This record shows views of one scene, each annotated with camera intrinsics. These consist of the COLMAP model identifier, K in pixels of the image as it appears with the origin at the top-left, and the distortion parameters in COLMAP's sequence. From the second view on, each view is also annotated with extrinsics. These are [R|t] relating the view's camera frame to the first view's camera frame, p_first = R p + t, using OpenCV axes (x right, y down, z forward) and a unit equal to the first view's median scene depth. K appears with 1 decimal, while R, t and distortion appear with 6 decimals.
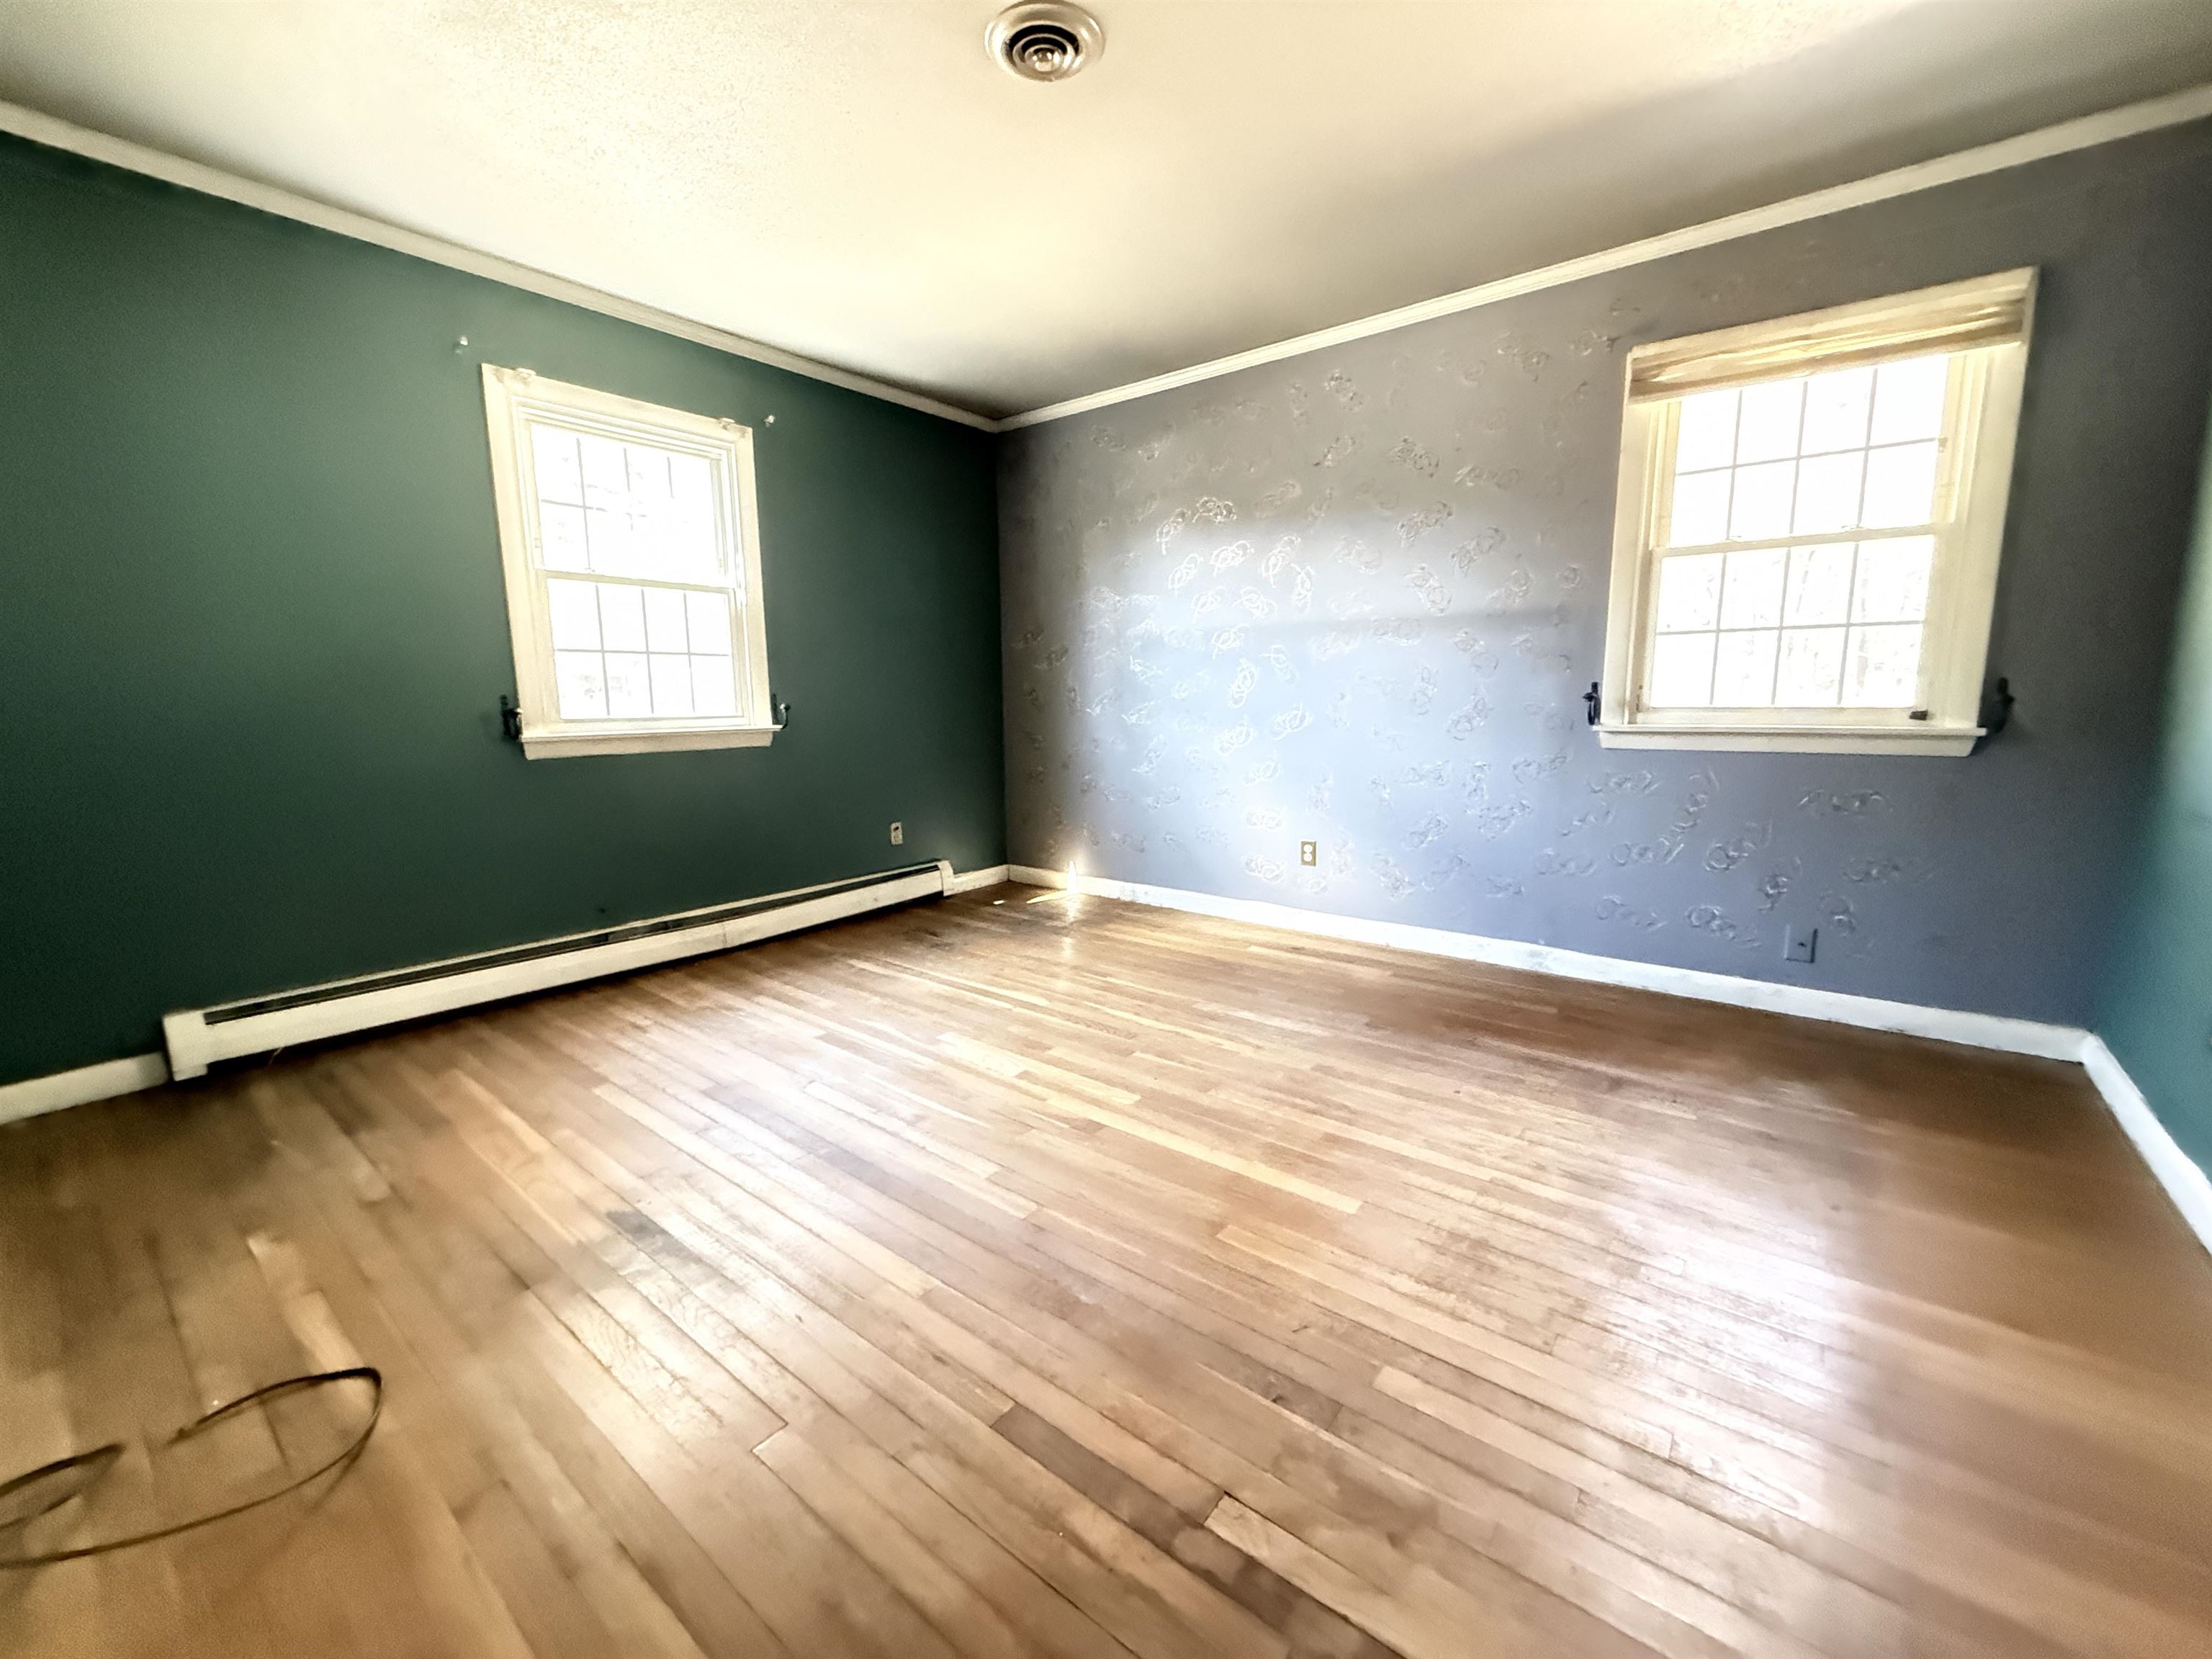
lens RADIAL K [[882.0, 0, 1103.1], [0, 882.0, 828.0], [0, 0, 1]] dist [-0.002097, -0.000464]
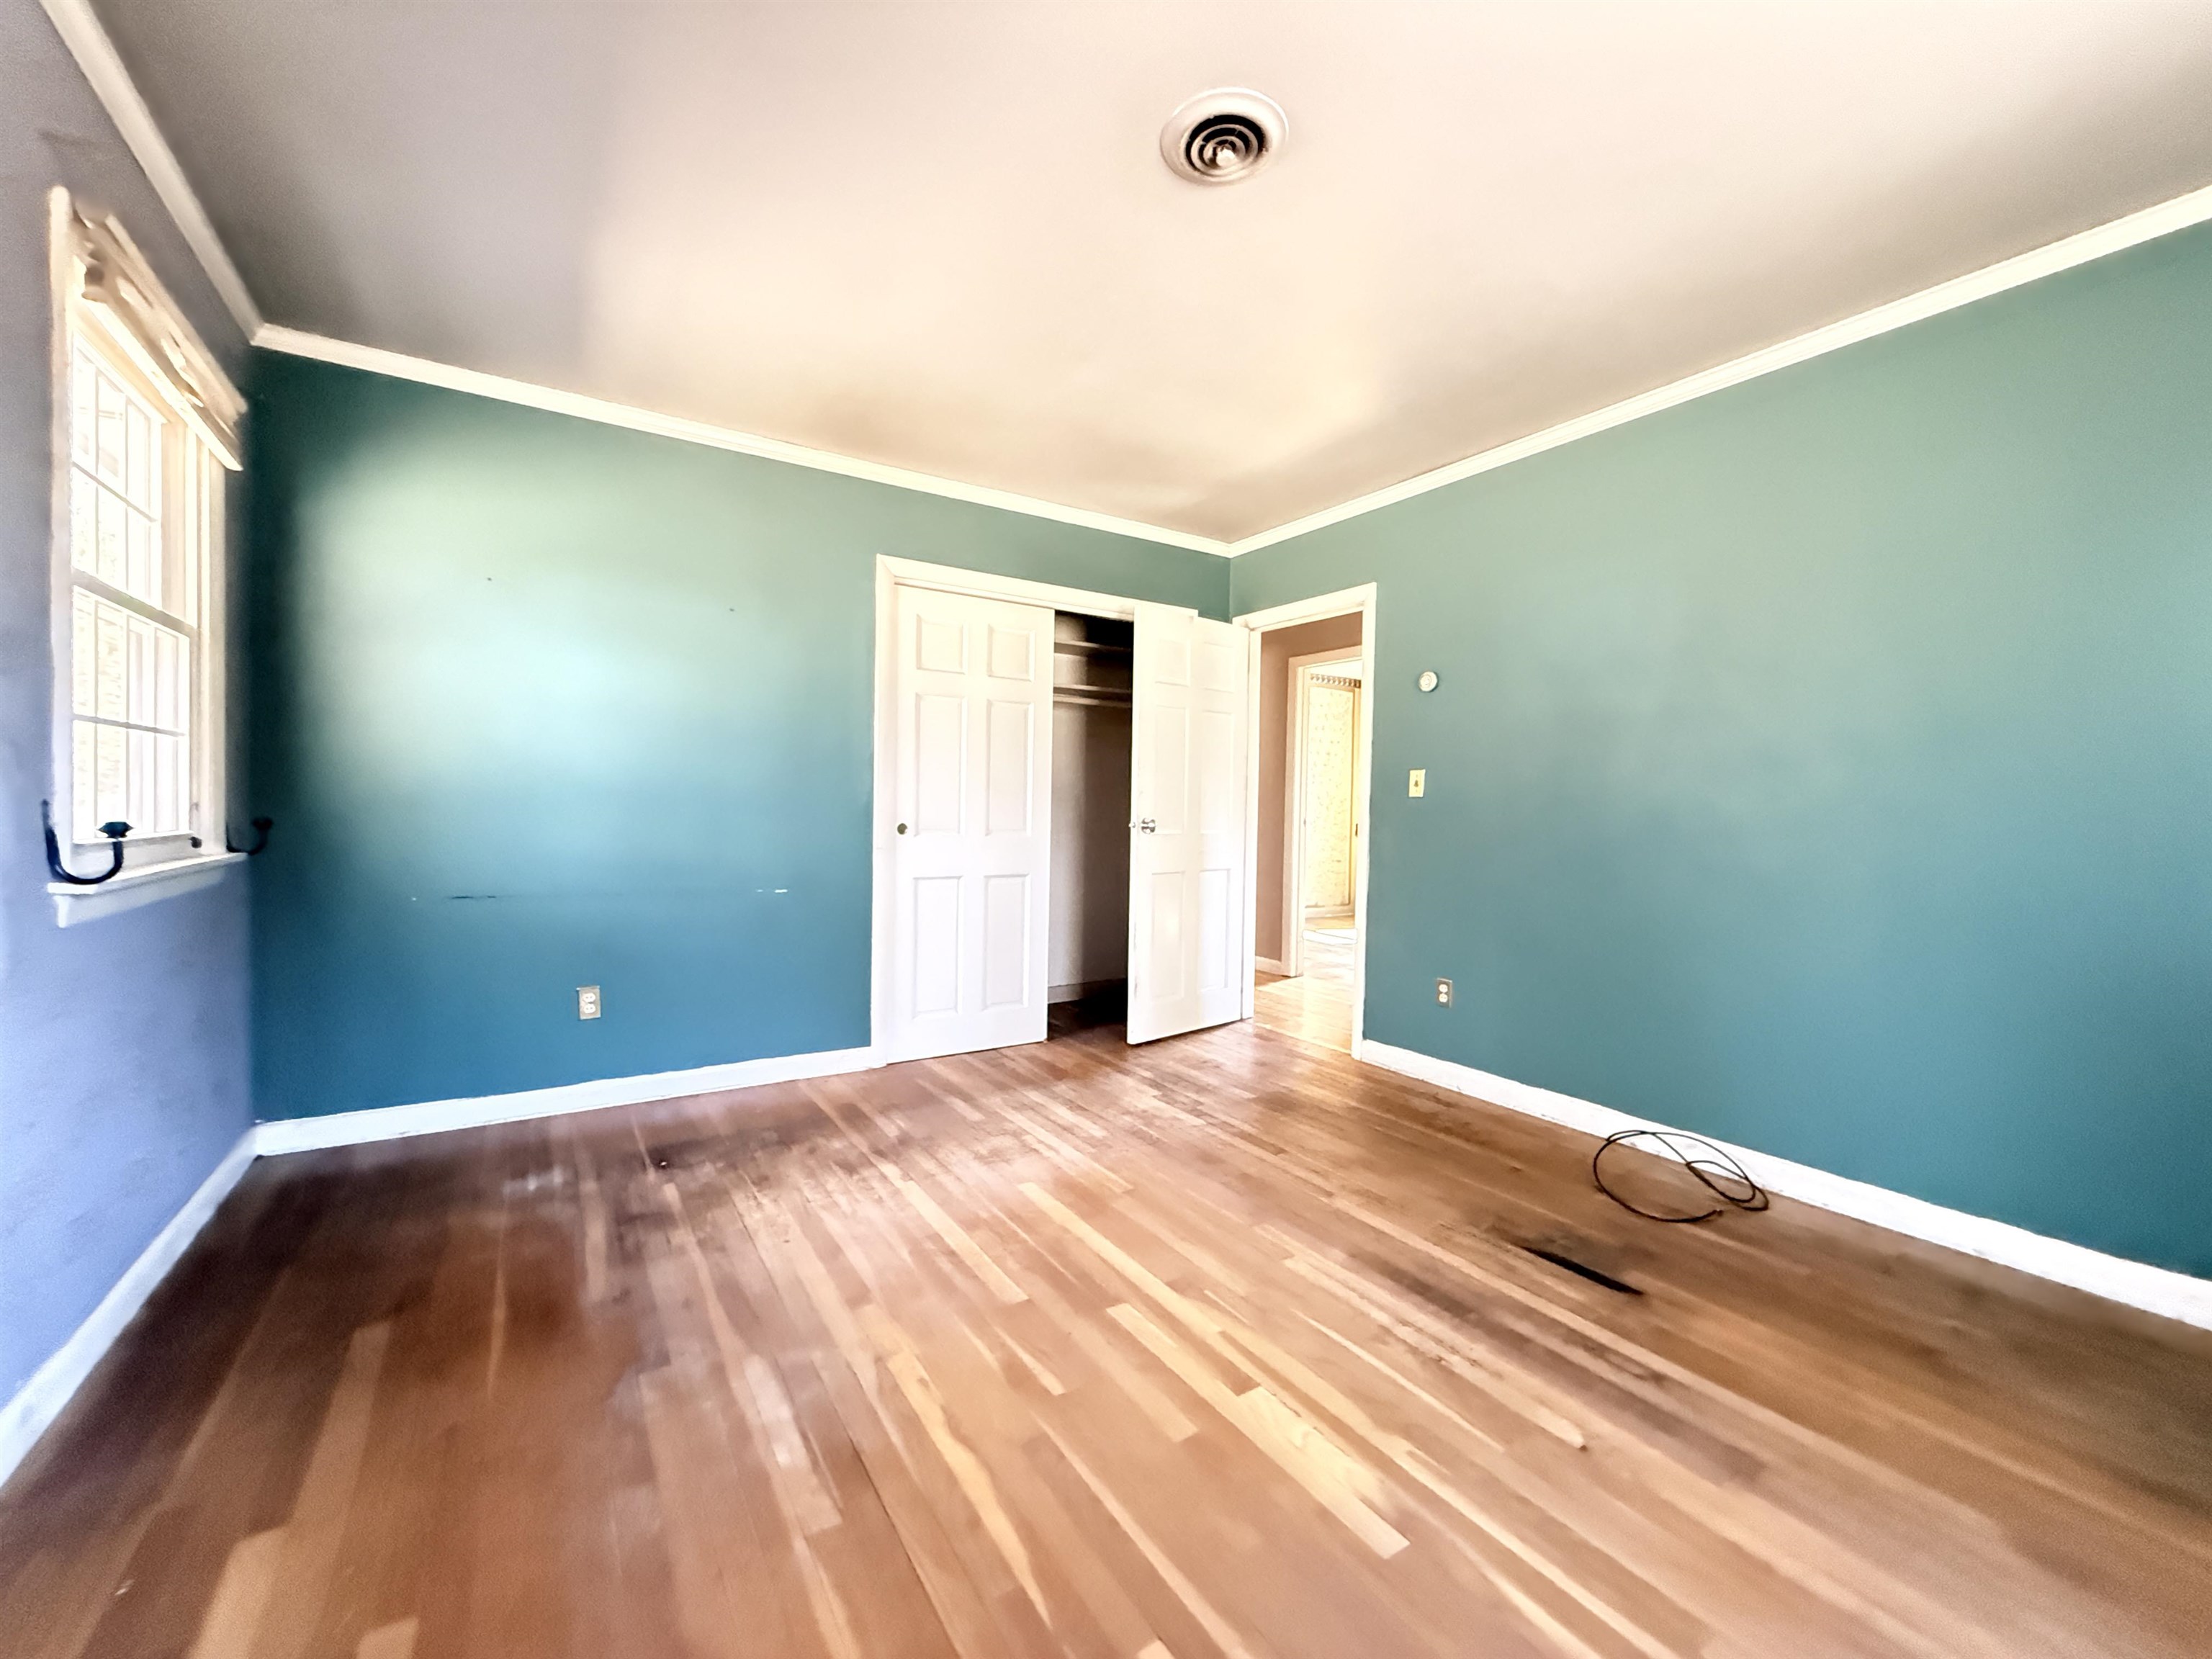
lens RADIAL K [[882.0, 0, 1103.1], [0, 882.0, 828.0], [0, 0, 1]] dist [-0.002097, -0.000464]
pose [[-0.947667, -0.014706, 0.318923, -0.213890], [0.039836, 0.985685, 0.163823, -0.279626], [-0.316766, 0.167954, -0.933515, 1.725249]]
